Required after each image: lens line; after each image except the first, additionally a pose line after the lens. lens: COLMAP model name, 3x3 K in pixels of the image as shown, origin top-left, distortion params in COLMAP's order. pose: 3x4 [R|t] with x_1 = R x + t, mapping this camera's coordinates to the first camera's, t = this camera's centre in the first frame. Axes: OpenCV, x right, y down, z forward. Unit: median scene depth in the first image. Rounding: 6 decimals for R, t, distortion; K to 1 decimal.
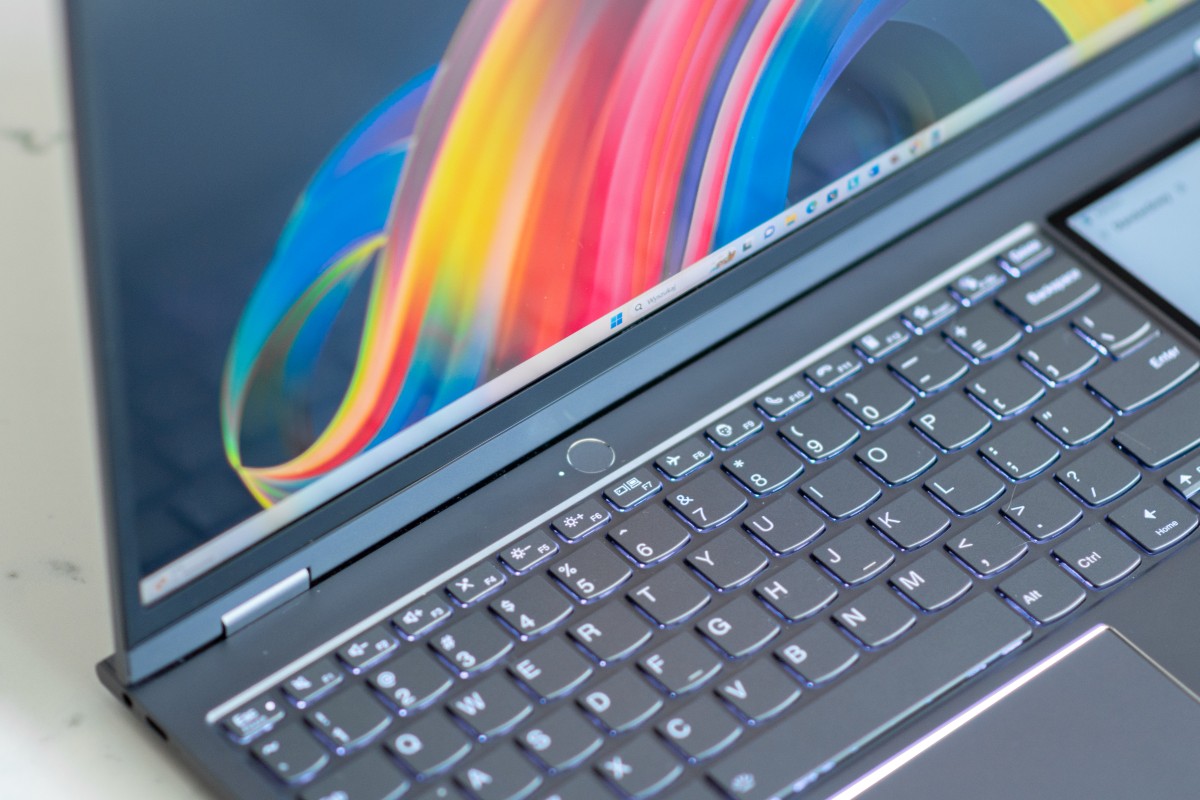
lens RADIAL K [[4933.7, 0, 600.0], [0, 4933.7, 400.0], [0, 0, 1]] dist [0.092530, -1.809524]
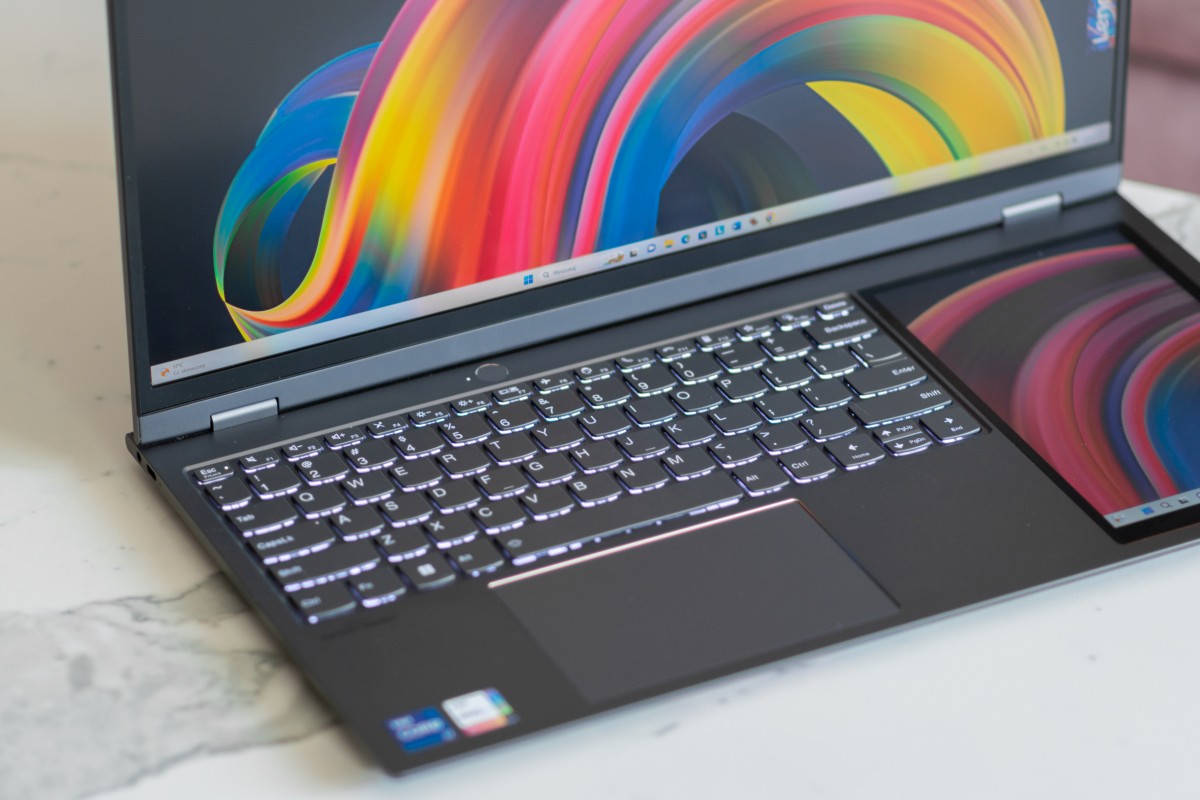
lens RADIAL K [[4933.7, 0, 600.0], [0, 4933.7, 400.0], [0, 0, 1]] dist [0.092530, -1.809524]
pose [[0.972709, 0.112352, -0.203015, 0.335772], [-0.153728, 0.967417, -0.201178, 0.316520], [0.173797, 0.226897, 0.958286, -0.412251]]
